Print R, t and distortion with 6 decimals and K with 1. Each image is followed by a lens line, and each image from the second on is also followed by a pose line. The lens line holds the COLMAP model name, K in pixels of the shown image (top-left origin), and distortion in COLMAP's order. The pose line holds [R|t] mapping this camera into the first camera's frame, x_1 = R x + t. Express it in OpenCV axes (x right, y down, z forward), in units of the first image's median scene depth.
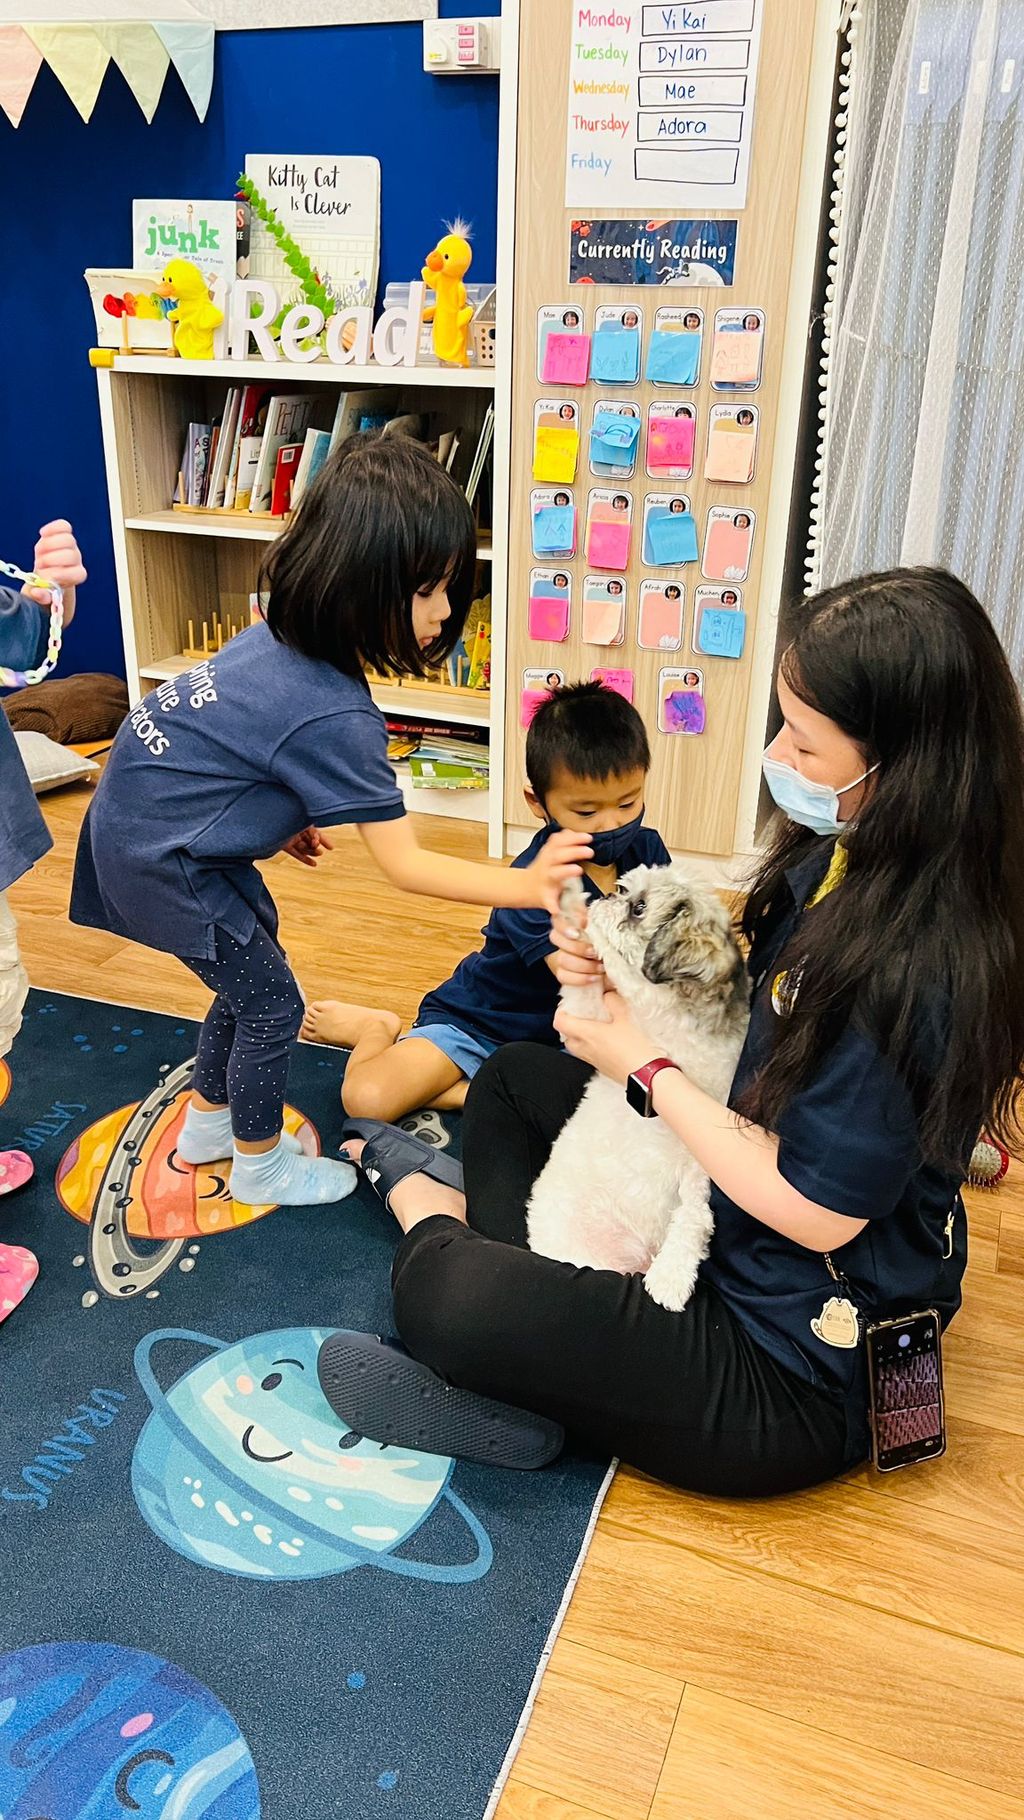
lens RADIAL K [[1358.7, 0, 509.6], [0, 1358.7, 955.9], [0, 0, 1]] dist [0.001224, -0.029271]
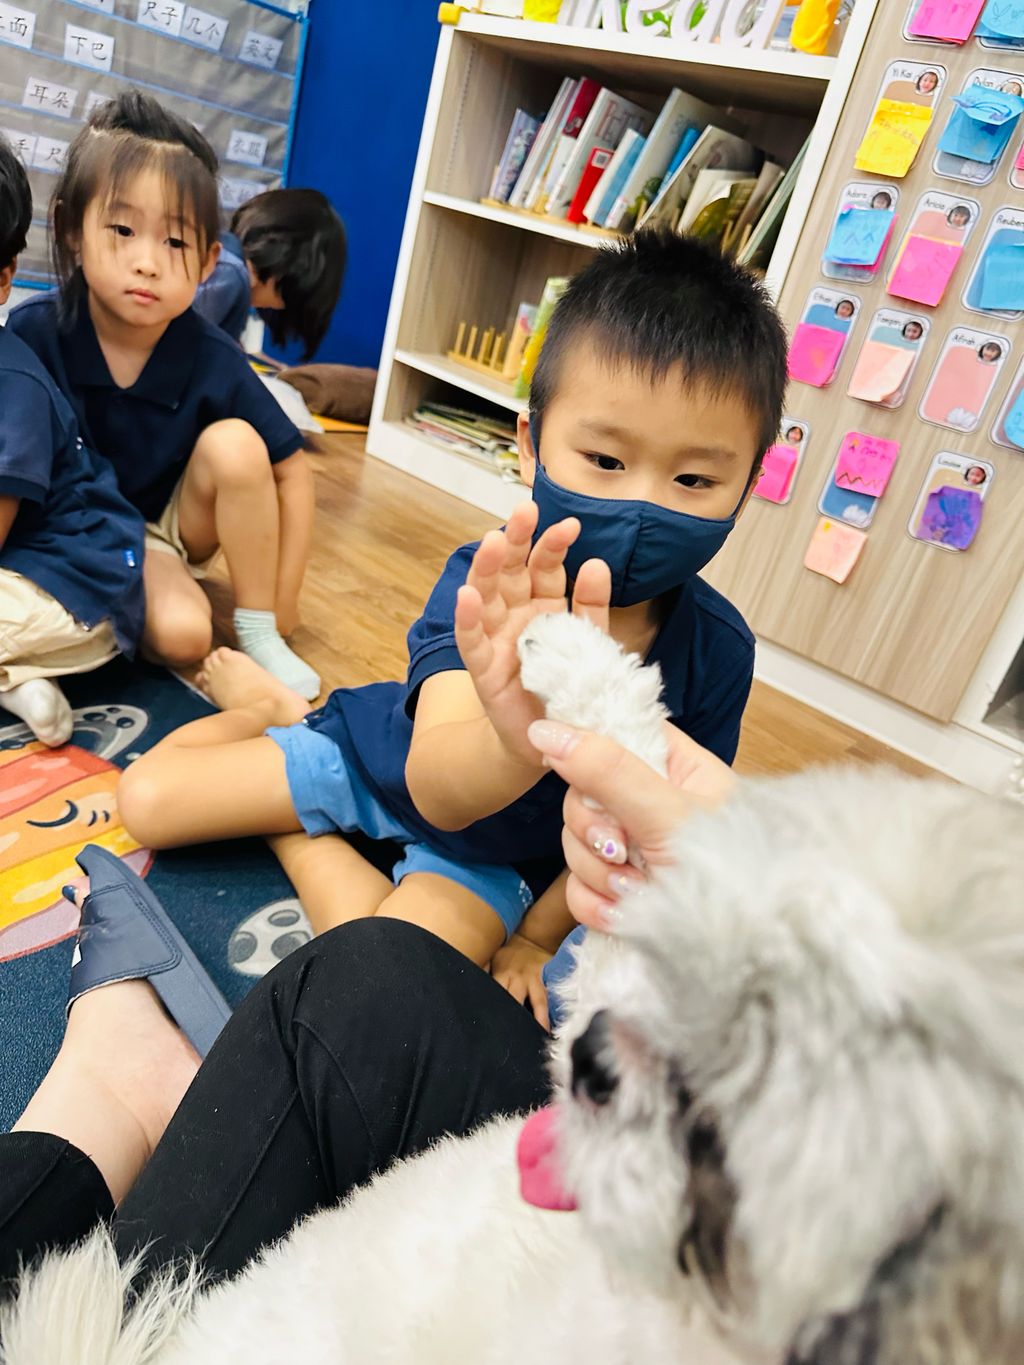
lens RADIAL K [[988.2, 0, 512.0], [0, 988.2, 682.5], [0, 0, 1]] dist [-0.009031, -0.008705]
pose [[0.912919, 0.334483, -0.233882, 0.076769], [-0.348977, 0.936865, -0.022330, 0.001067], [0.211647, 0.102005, 0.972009, 0.504039]]
